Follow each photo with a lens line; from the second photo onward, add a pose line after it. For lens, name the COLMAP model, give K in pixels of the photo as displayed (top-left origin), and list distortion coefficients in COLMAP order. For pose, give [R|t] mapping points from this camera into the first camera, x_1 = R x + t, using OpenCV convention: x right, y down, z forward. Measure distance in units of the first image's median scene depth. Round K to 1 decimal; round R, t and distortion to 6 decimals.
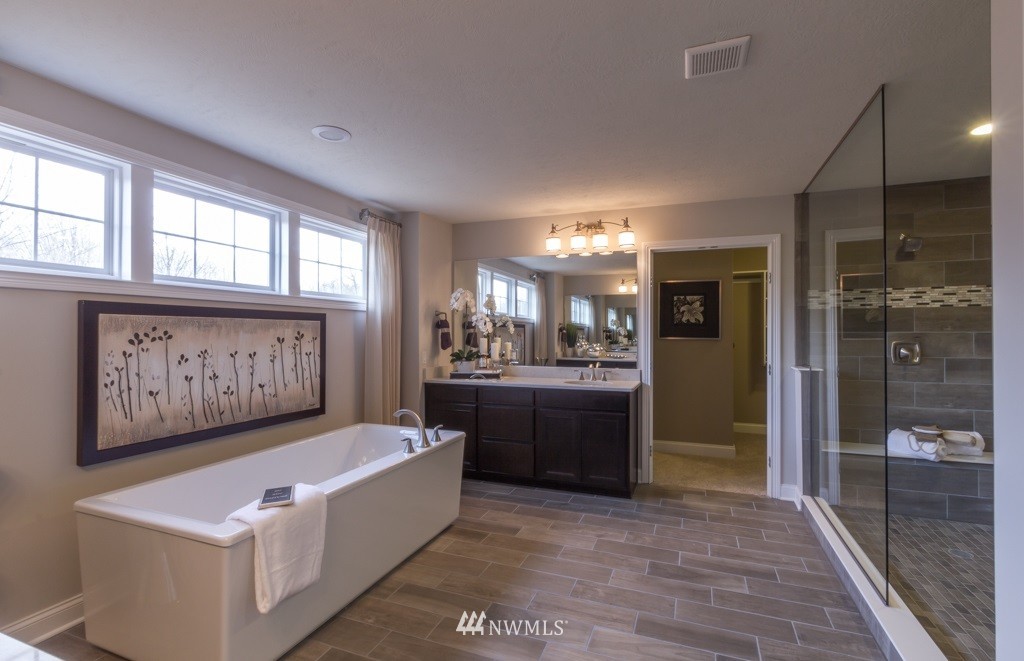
lens RADIAL K [[493.0, 0, 502.4], [0, 493.0, 332.9], [0, 0, 1]] dist [-0.003960, -0.001183]
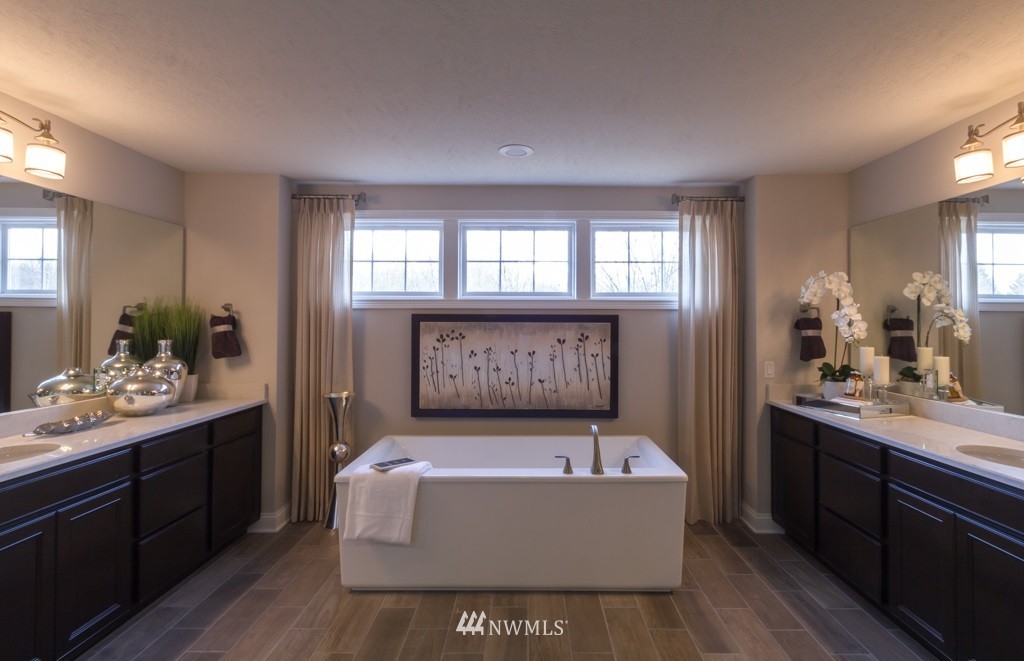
lens RADIAL K [[493.0, 0, 508.3], [0, 493.0, 319.3], [0, 0, 1]] dist [-0.003960, -0.001183]
pose [[0.342436, -0.007322, -0.939513, 0.567116], [-0.002497, 0.999959, -0.008703, -0.025725], [0.939538, 0.005327, 0.342404, 0.543613]]
